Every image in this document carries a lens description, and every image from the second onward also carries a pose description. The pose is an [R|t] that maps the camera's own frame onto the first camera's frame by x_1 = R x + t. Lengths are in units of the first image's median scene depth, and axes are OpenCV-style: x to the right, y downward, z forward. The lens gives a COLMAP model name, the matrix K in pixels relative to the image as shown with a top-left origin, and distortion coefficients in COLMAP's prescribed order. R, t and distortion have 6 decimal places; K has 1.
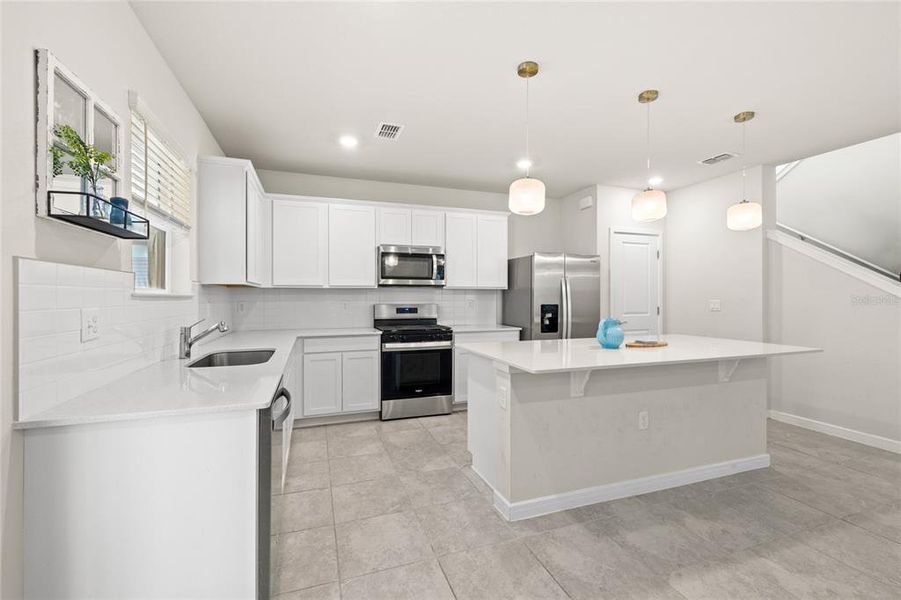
lens RADIAL K [[389.2, 0, 447.4], [0, 389.2, 298.6], [0, 0, 1]] dist [0.001327, -0.002173]
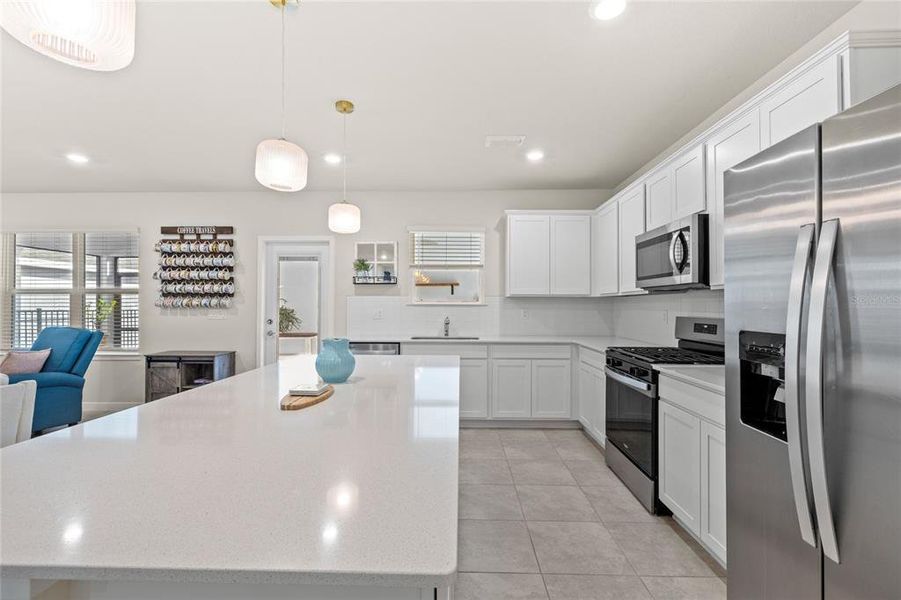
lens RADIAL K [[389.2, 0, 451.0], [0, 389.2, 301.9], [0, 0, 1]] dist [0.001327, -0.002173]
pose [[-0.356299, -0.005634, -0.934355, 0.860902], [-0.002706, 0.999984, -0.004998, -0.008606], [0.934368, 0.000747, -0.356309, 1.254702]]
